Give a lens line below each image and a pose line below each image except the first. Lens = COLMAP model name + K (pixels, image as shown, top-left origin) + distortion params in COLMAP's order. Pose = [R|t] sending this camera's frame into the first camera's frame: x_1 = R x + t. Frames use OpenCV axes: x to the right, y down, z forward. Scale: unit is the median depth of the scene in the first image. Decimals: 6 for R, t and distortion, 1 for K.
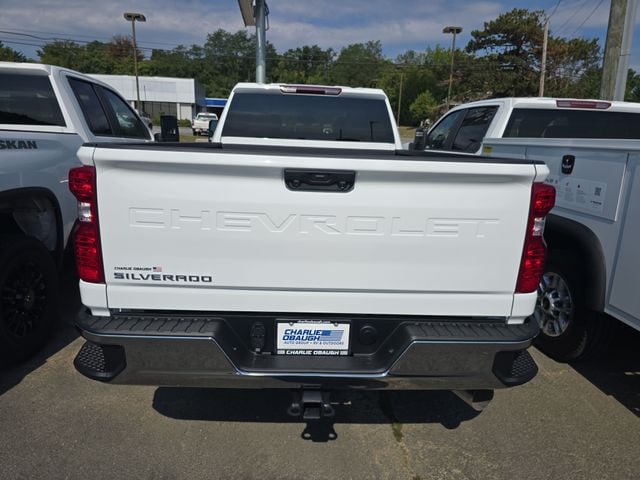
lens RADIAL K [[435.9, 0, 320.5], [0, 435.9, 238.7], [0, 0, 1]] dist [0.038934, -0.036519]
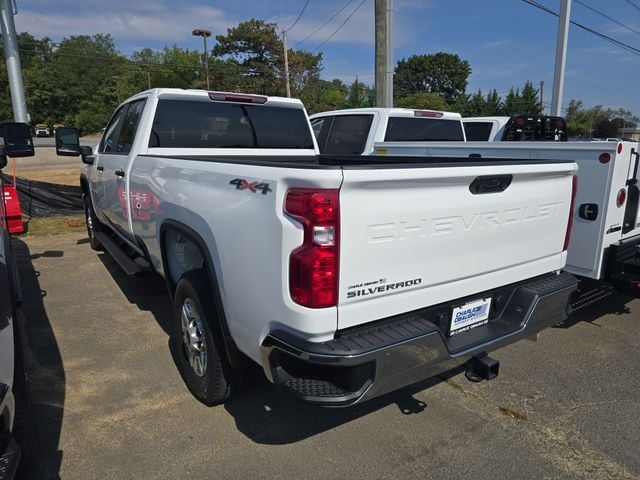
lens RADIAL K [[434.3, 0, 320.0], [0, 434.3, 240.0], [0, 0, 1]] dist [0.042663, -0.038826]
pose [[0.850630, -0.141341, 0.506411, -0.112358], [0.140456, 0.989271, 0.040182, -0.010012], [-0.506657, 0.036948, 0.861356, 0.019272]]
